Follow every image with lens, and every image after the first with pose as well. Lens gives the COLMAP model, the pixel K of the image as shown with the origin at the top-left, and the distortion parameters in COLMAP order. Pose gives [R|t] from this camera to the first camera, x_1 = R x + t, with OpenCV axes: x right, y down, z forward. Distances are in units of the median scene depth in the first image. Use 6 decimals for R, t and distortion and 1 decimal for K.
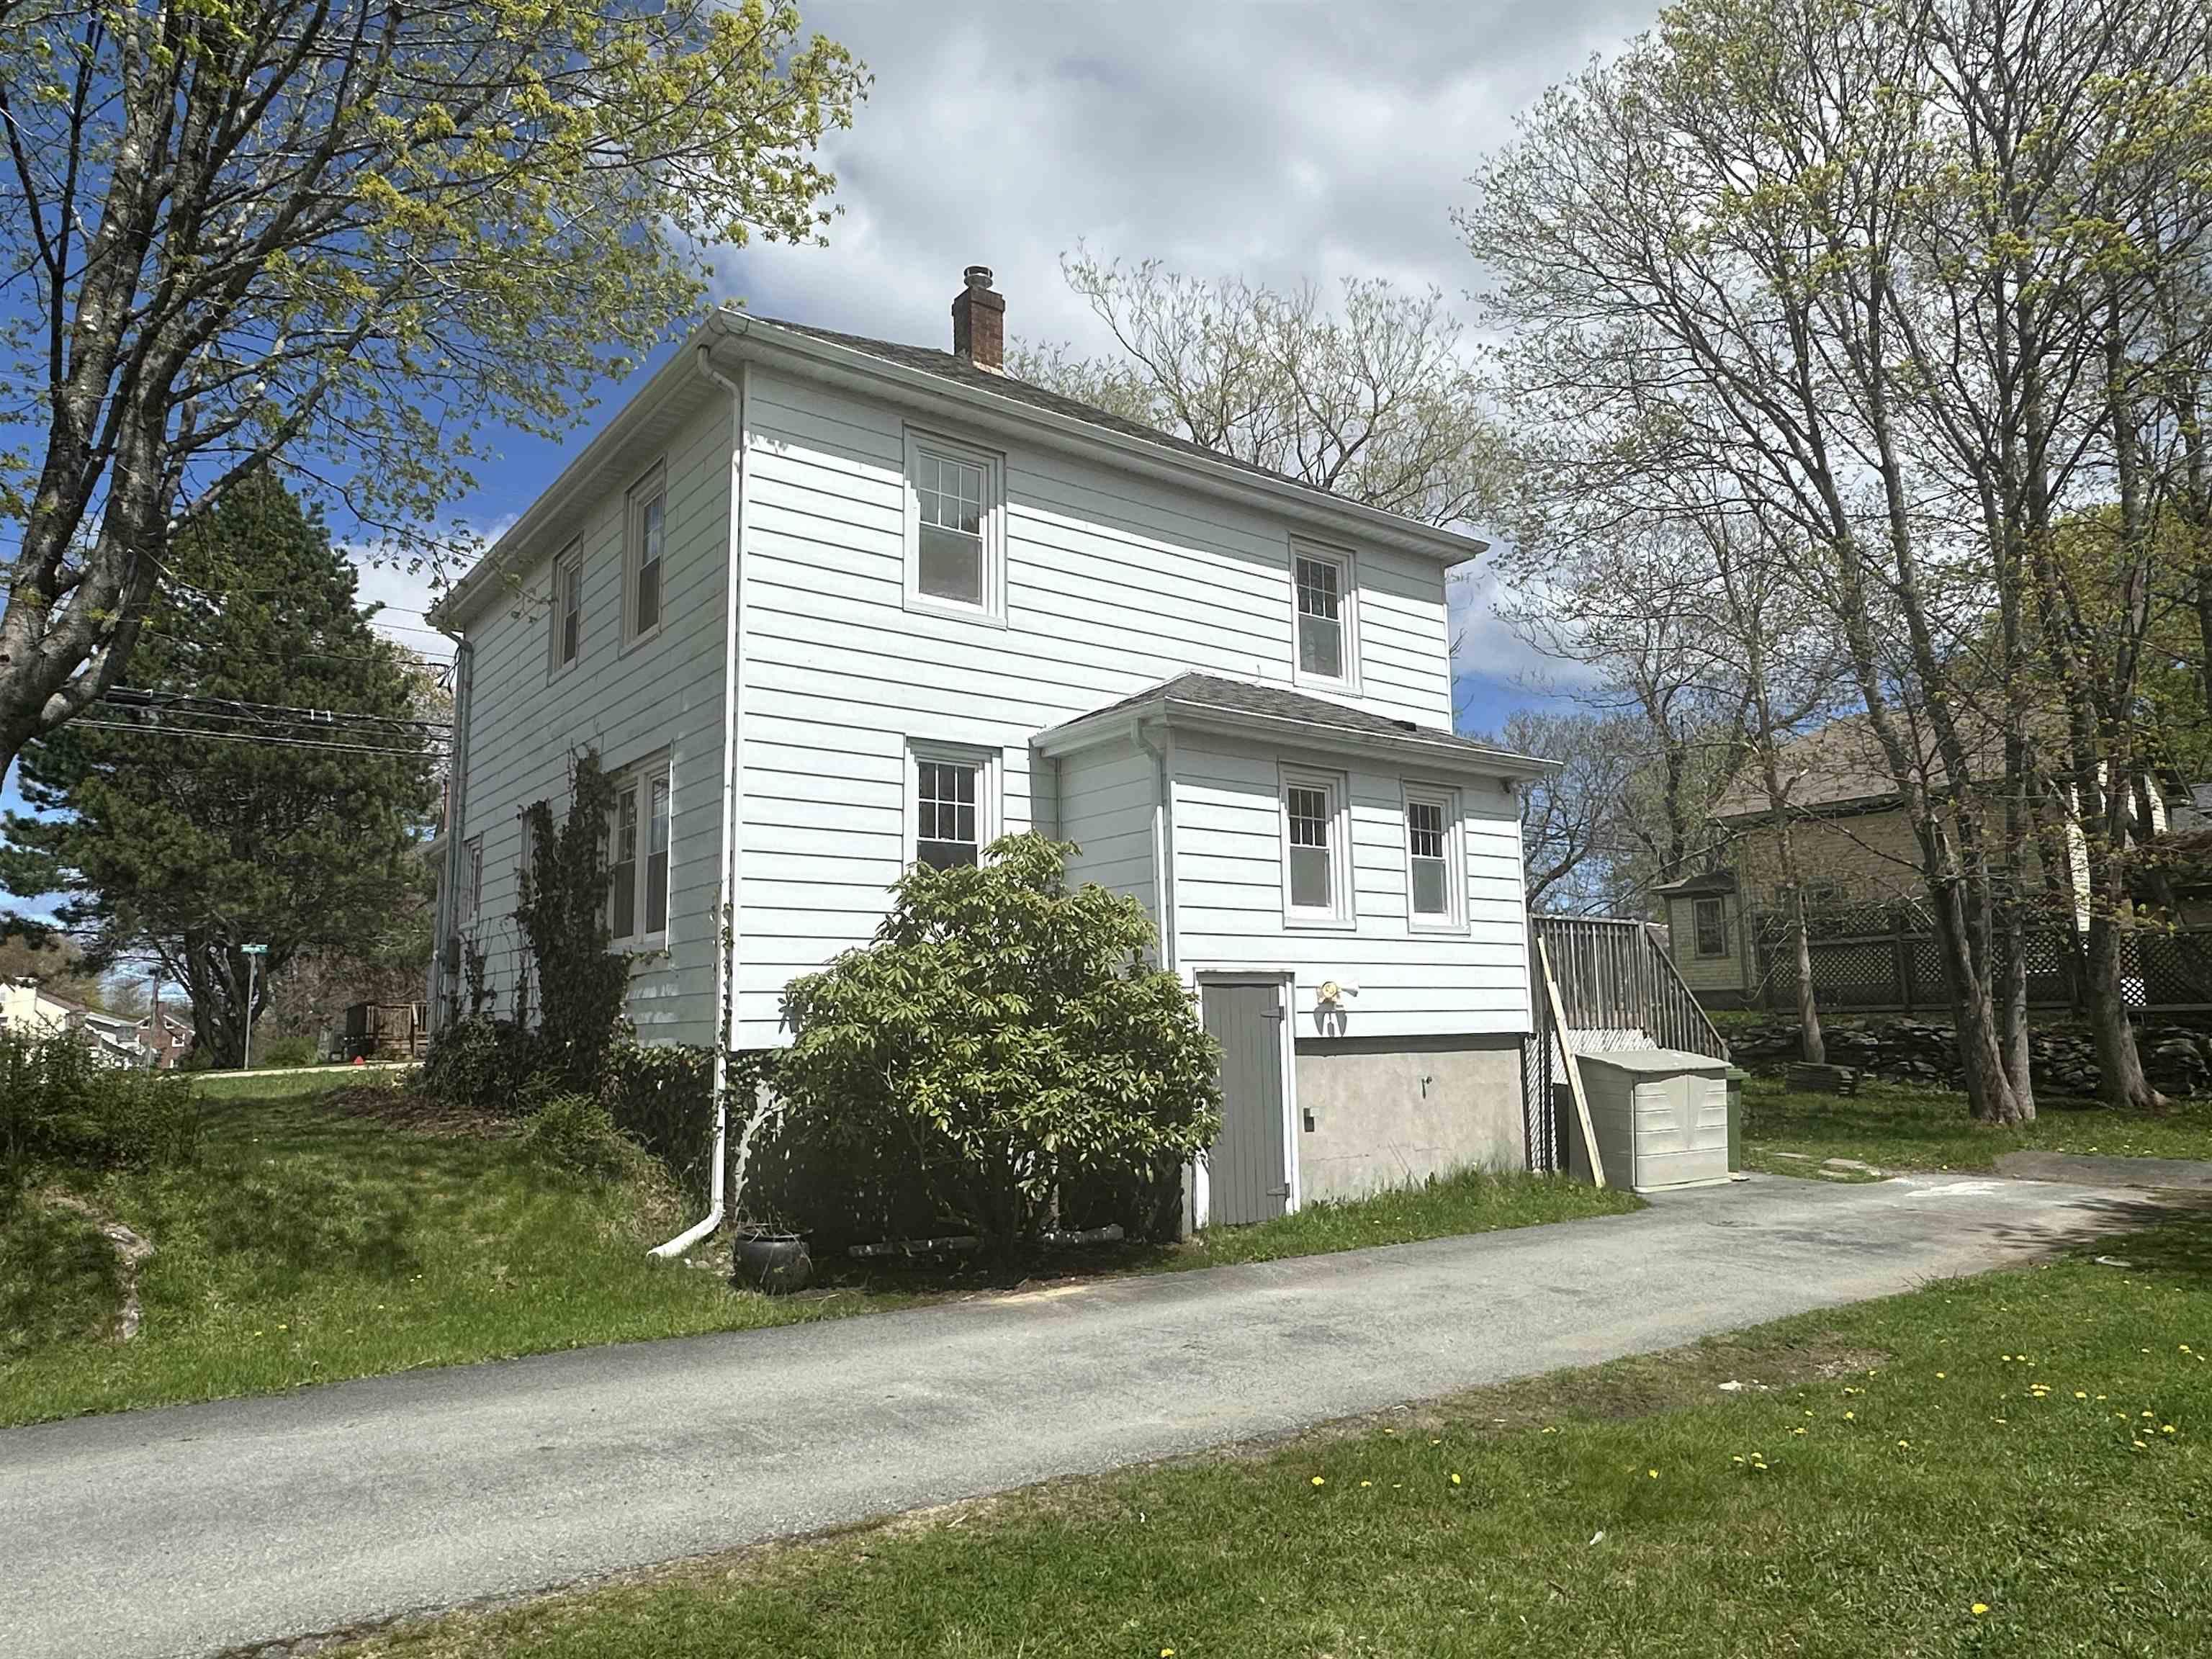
lens RADIAL K [[1424.2, 0, 1090.6], [0, 1424.2, 832.3], [0, 0, 1]] dist [-0.000156, -0.000292]
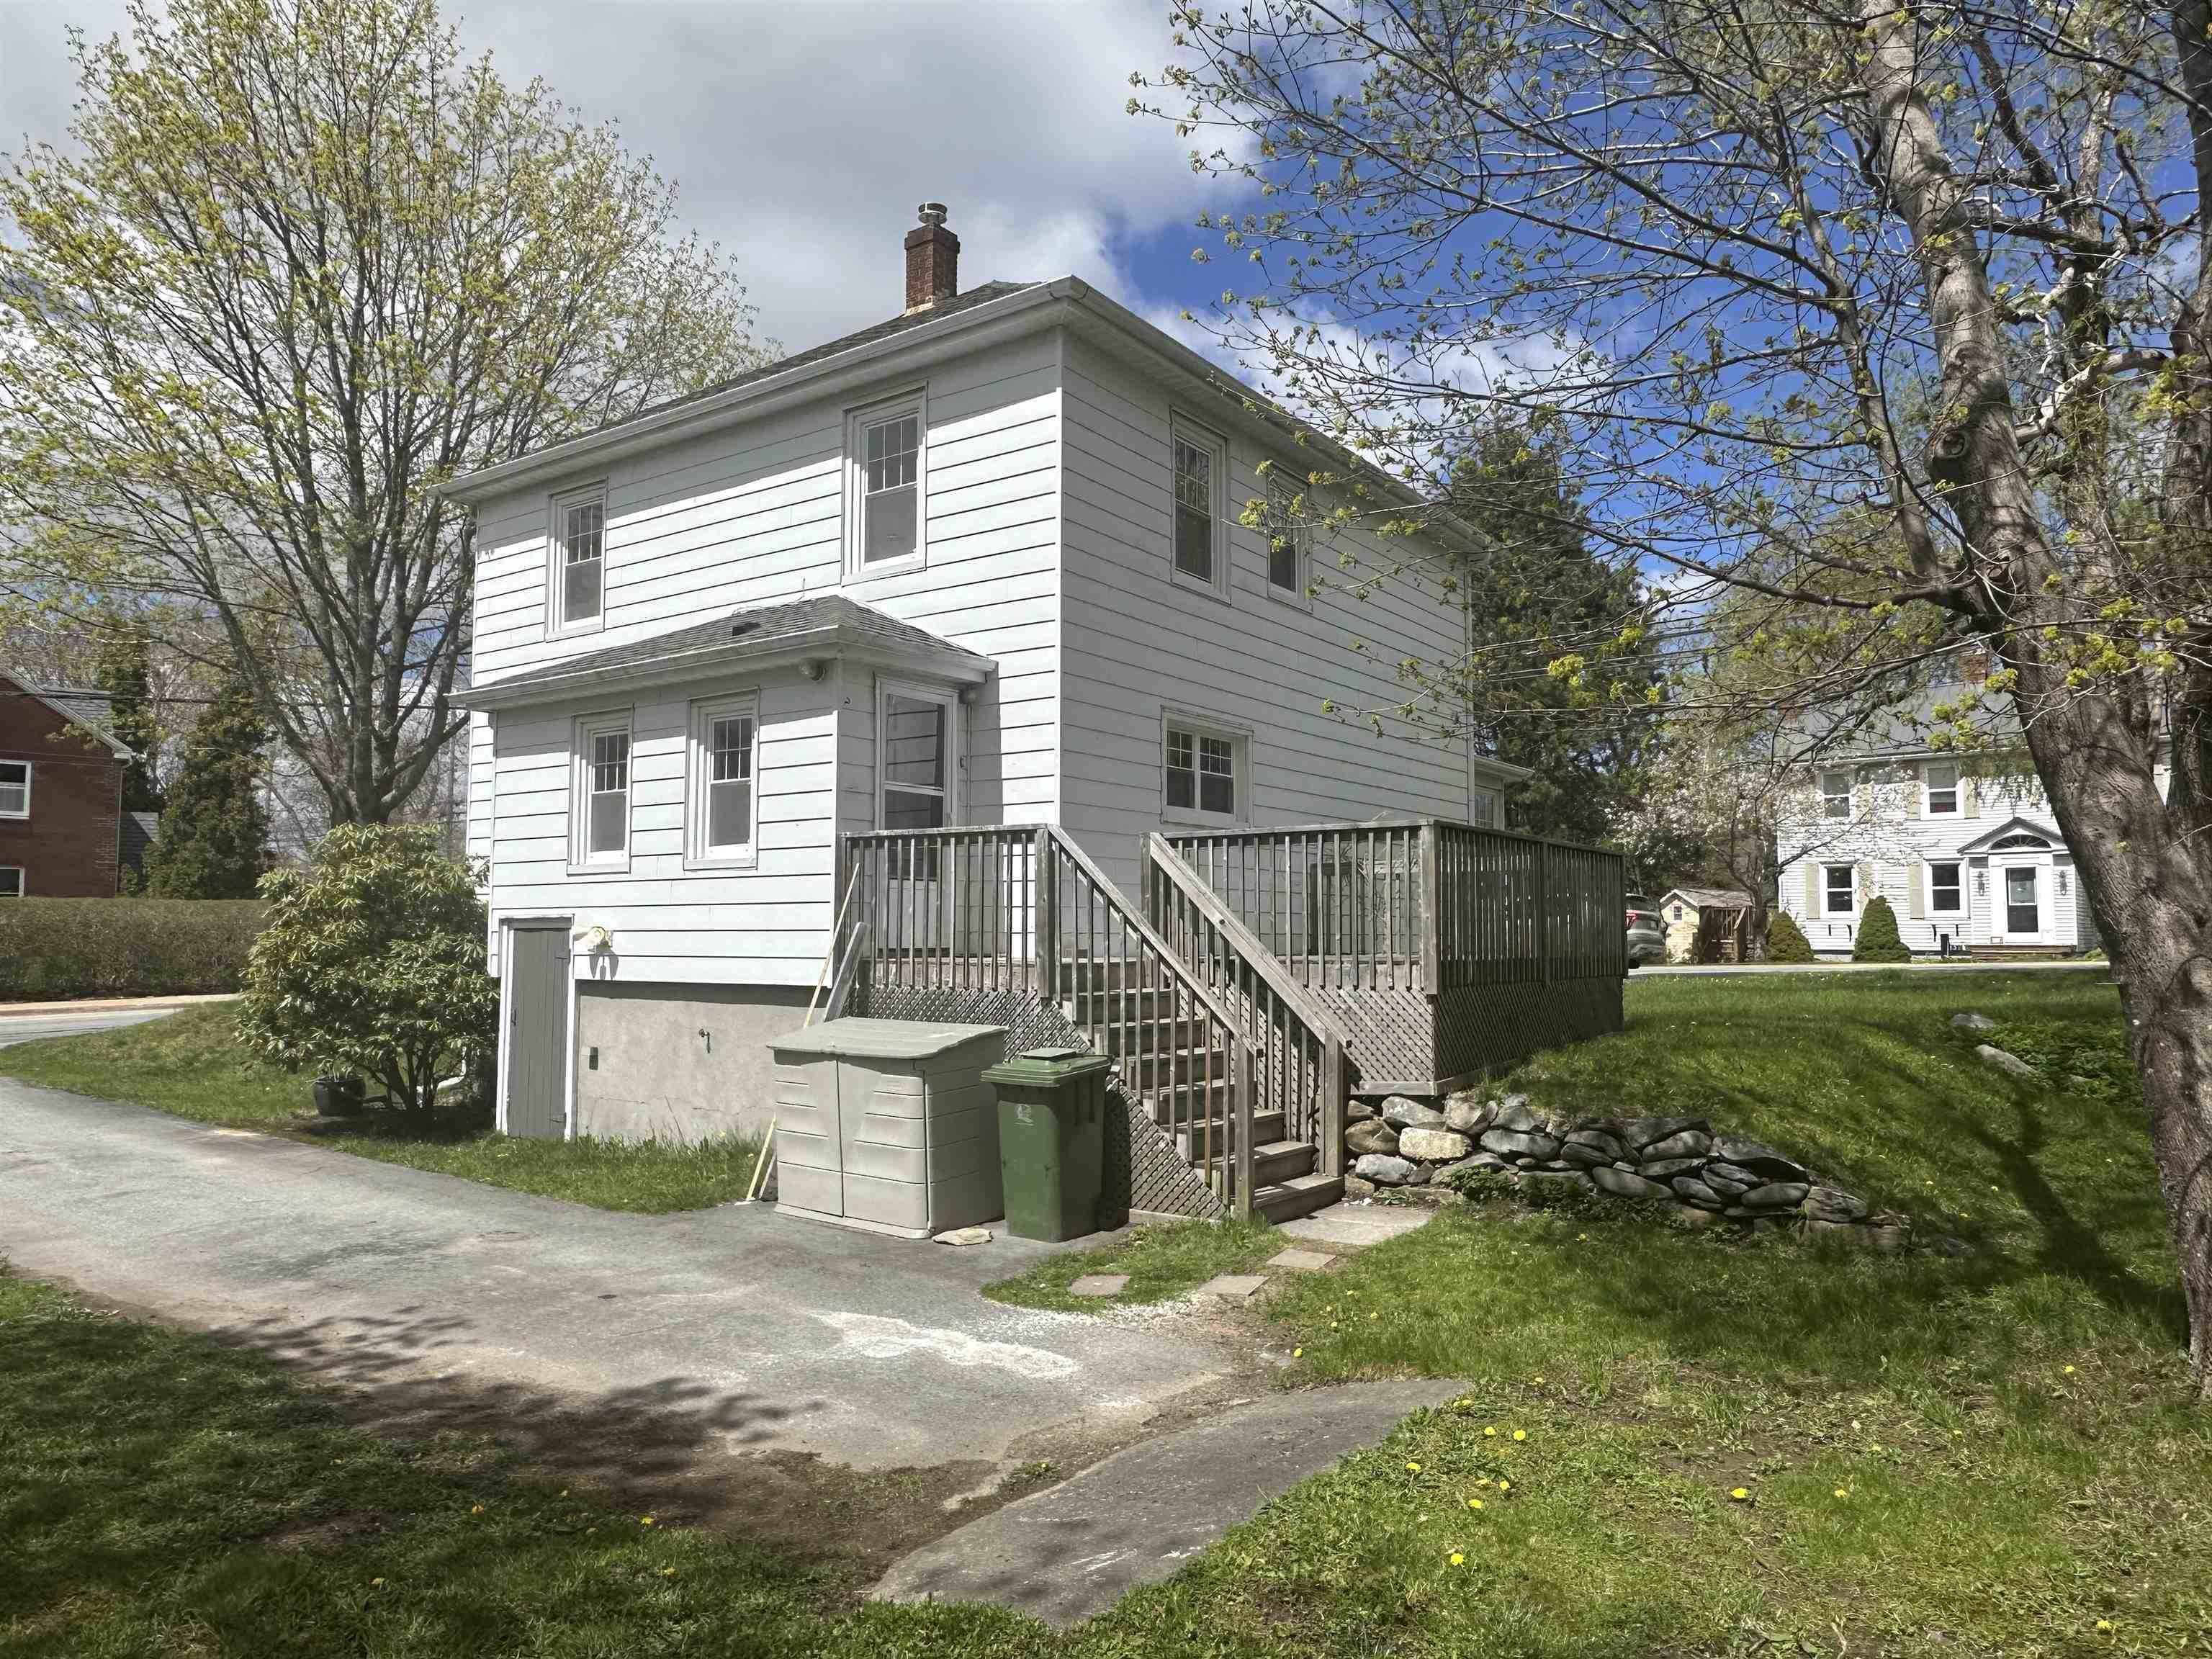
lens RADIAL K [[1424.2, 0, 1097.3], [0, 1424.2, 830.8], [0, 0, 1]] dist [-0.000156, -0.000292]
pose [[0.301310, -0.048493, -0.952292, 1.171184], [0.130924, 0.991351, -0.009057, 0.088484], [0.944495, -0.121950, 0.305053, 0.976879]]
